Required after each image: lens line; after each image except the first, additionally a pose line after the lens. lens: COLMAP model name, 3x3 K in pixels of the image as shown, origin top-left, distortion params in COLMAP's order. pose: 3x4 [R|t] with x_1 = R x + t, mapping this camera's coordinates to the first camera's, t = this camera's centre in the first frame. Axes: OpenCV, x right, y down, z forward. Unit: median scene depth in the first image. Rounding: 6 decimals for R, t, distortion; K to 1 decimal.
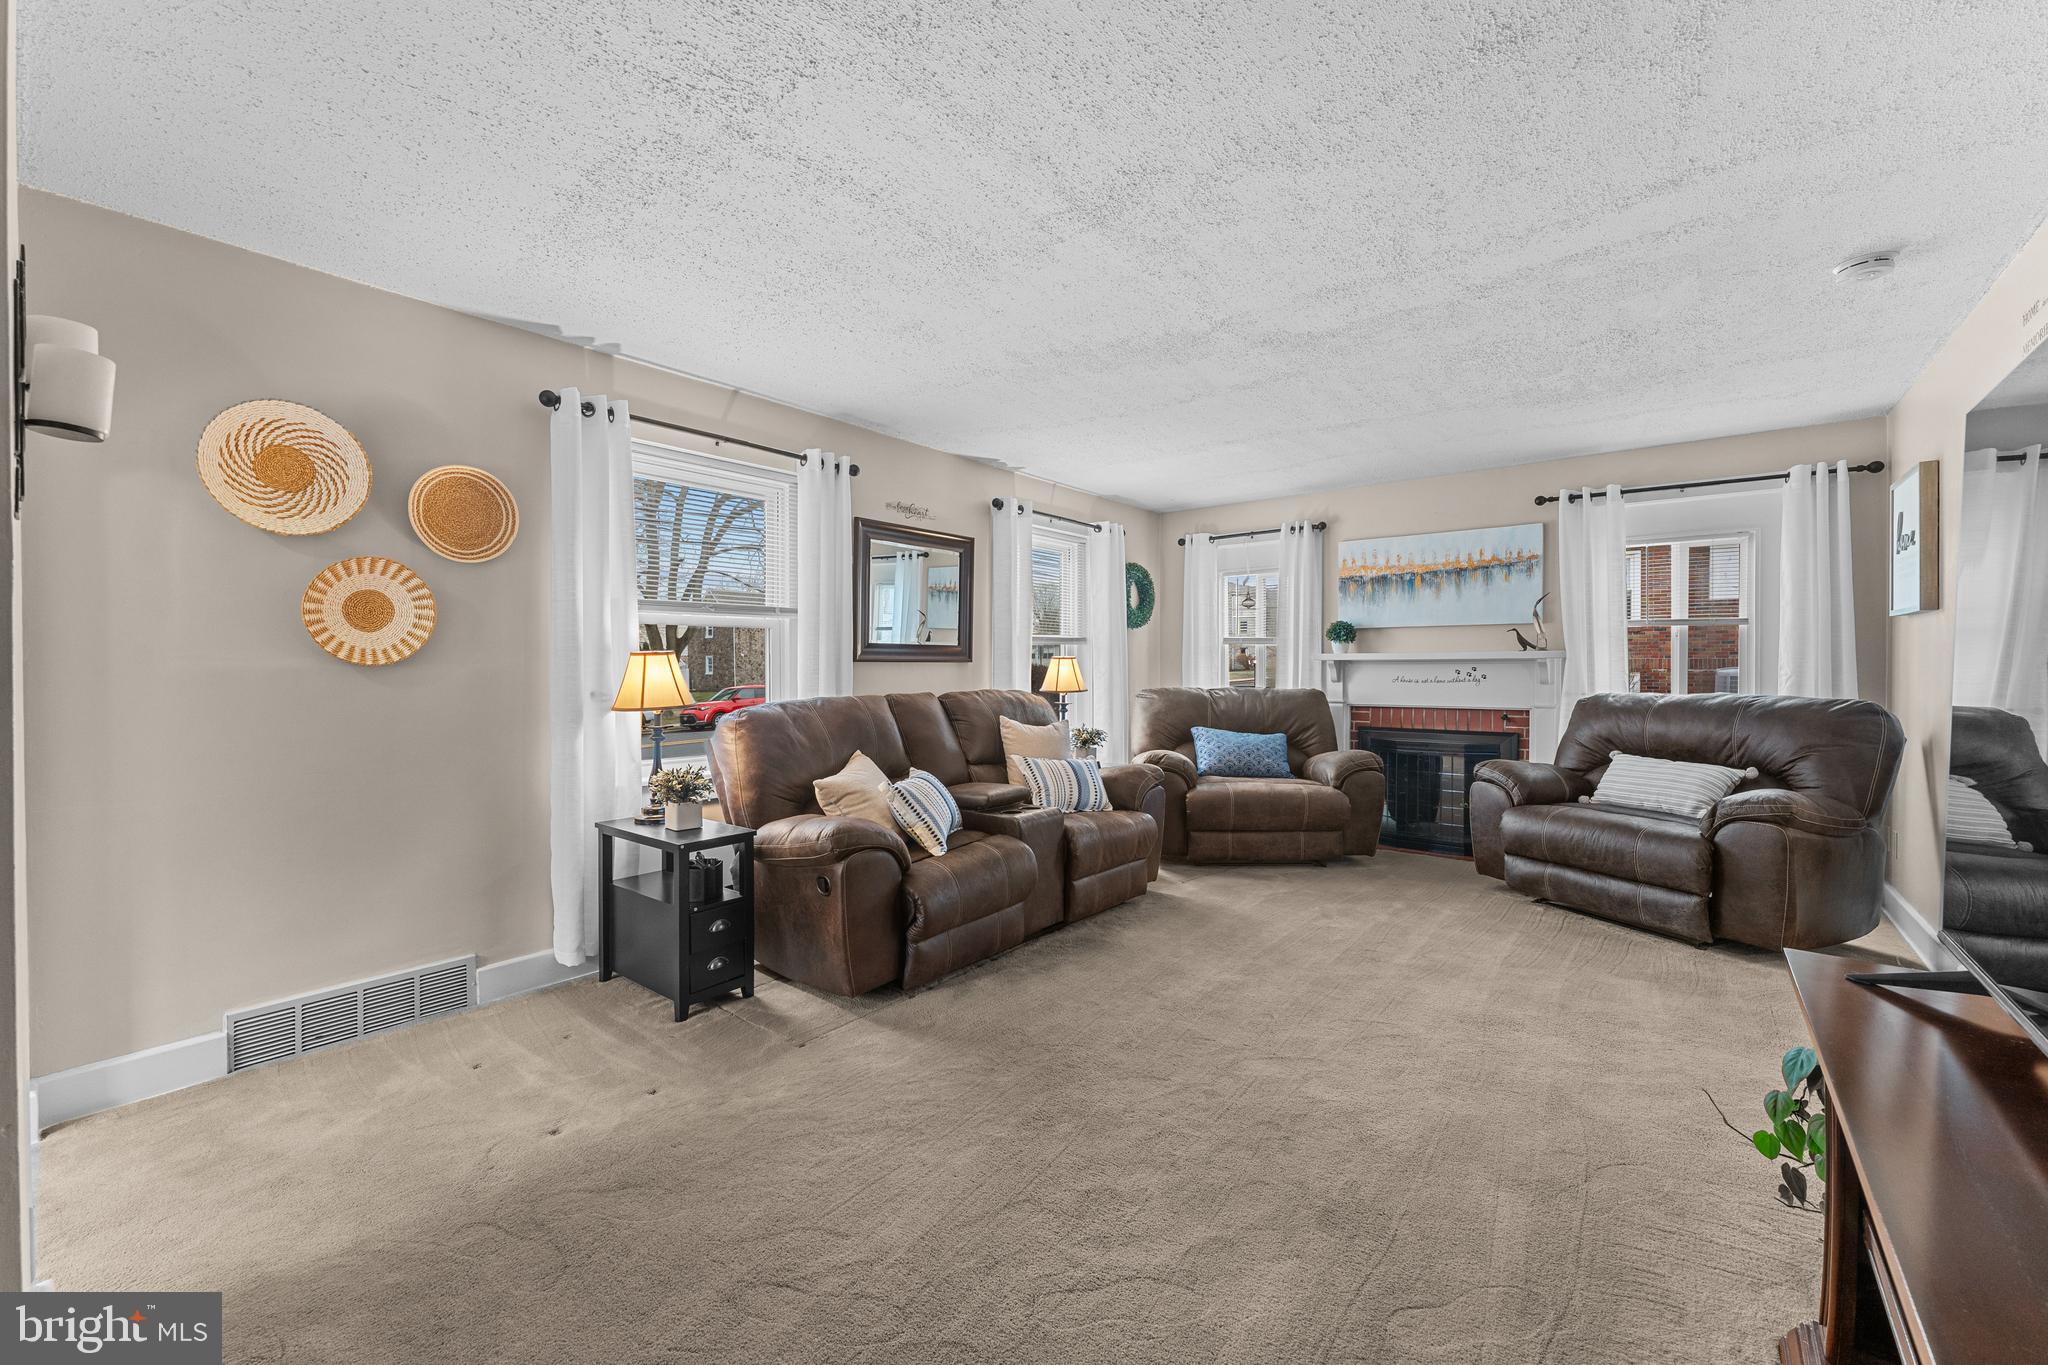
lens RADIAL K [[824.2, 0, 1019.6], [0, 824.2, 686.1], [0, 0, 1]] dist [-0.000322, 0.000121]
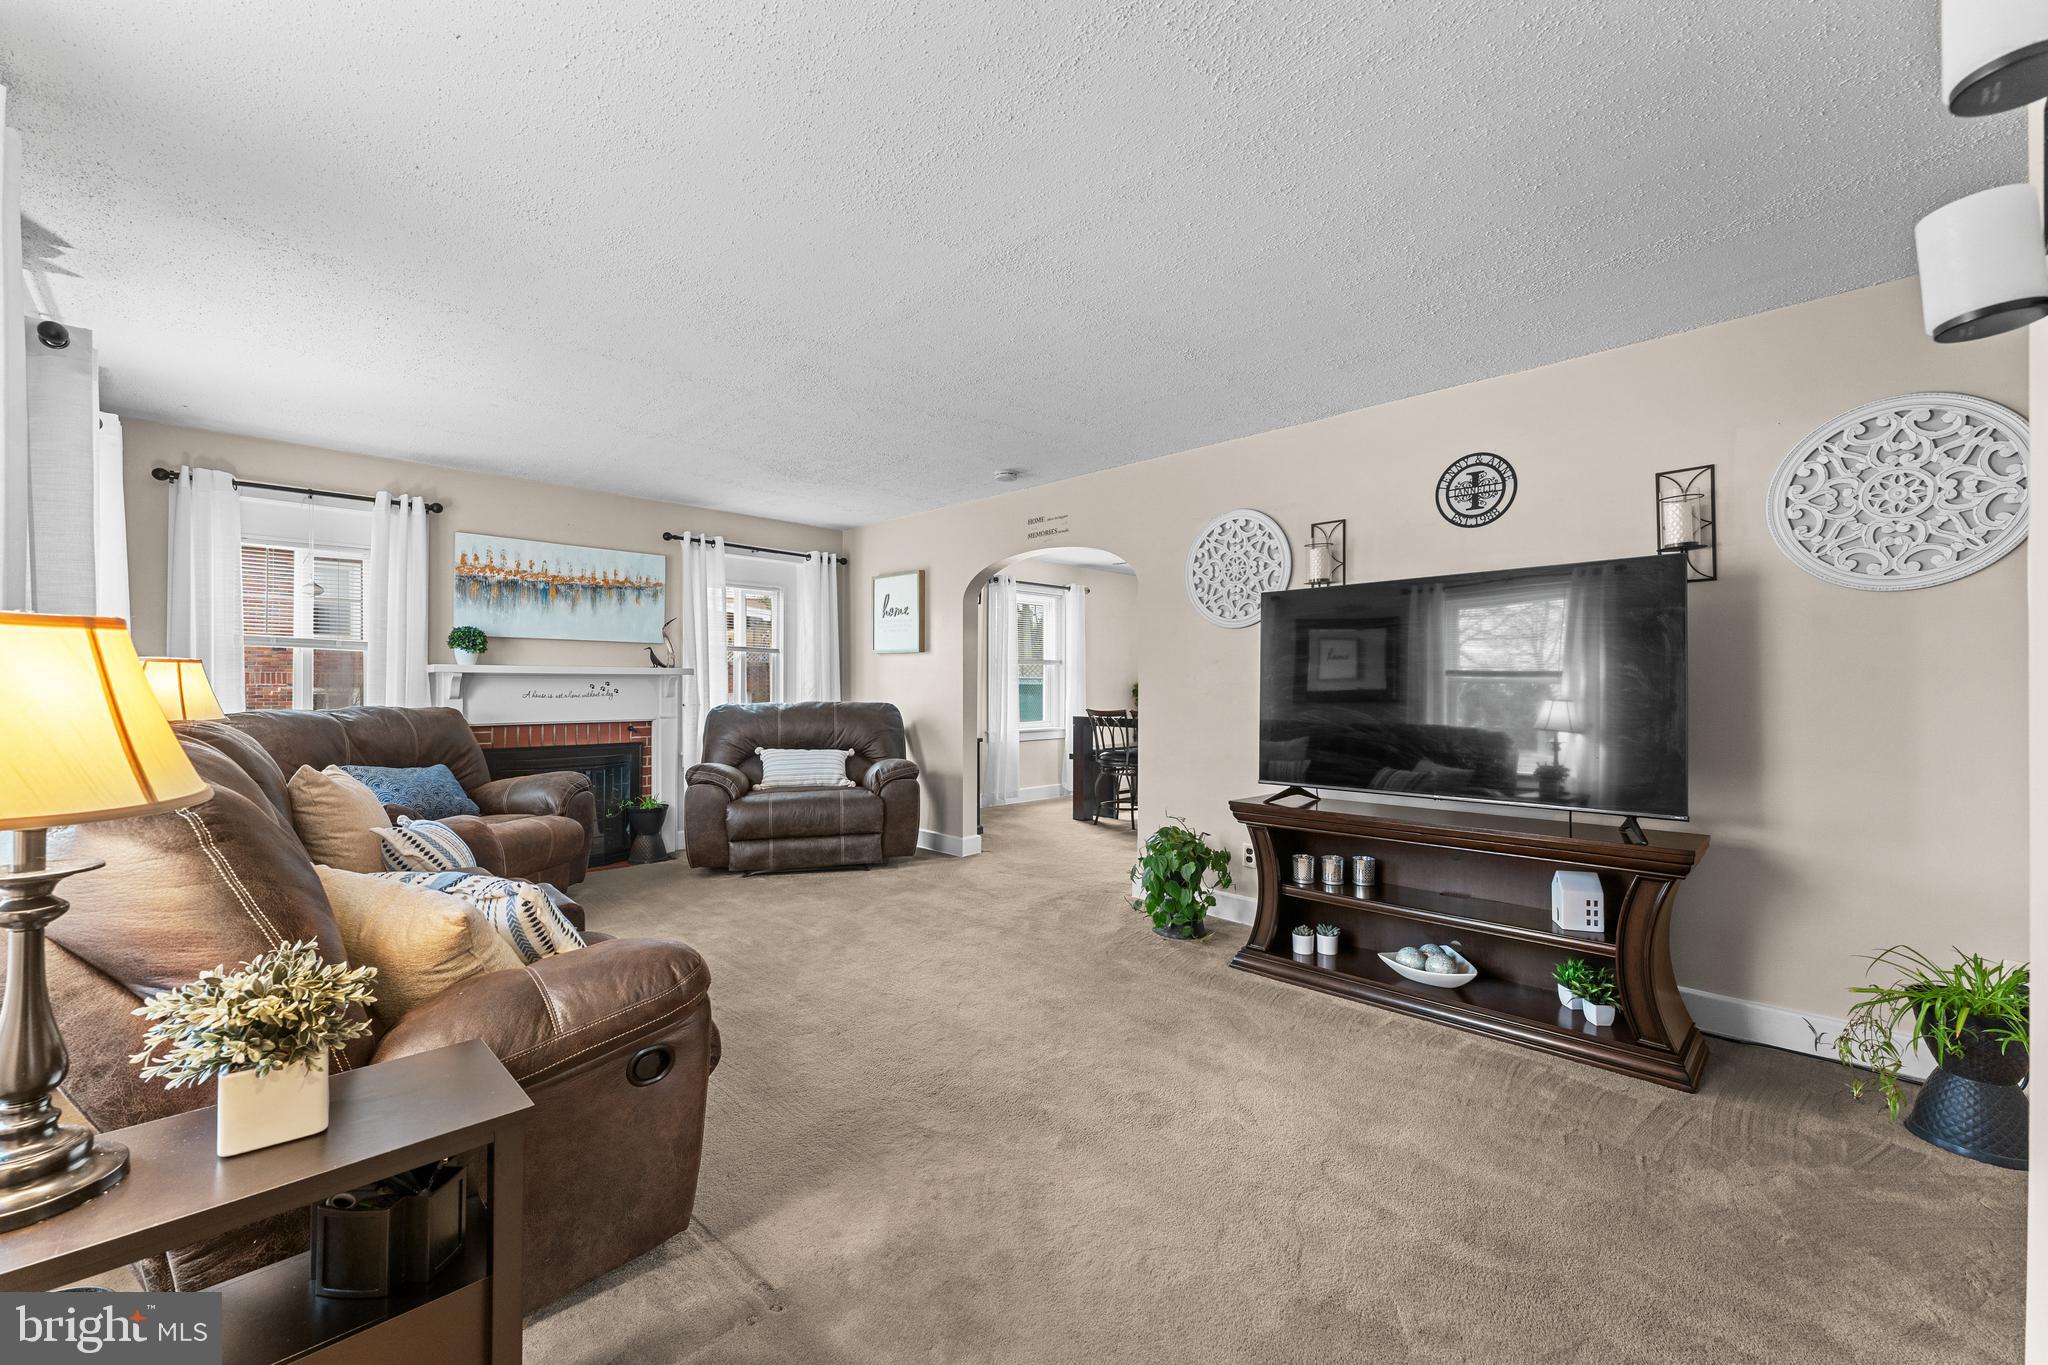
lens RADIAL K [[824.2, 0, 1014.3], [0, 824.2, 680.3], [0, 0, 1]] dist [-0.000322, 0.000121]
pose [[0.102320, 0.011277, 0.994688, -0.436197], [0.019934, 0.999712, -0.013385, -0.001148], [-0.994552, 0.021198, 0.102066, 0.394177]]
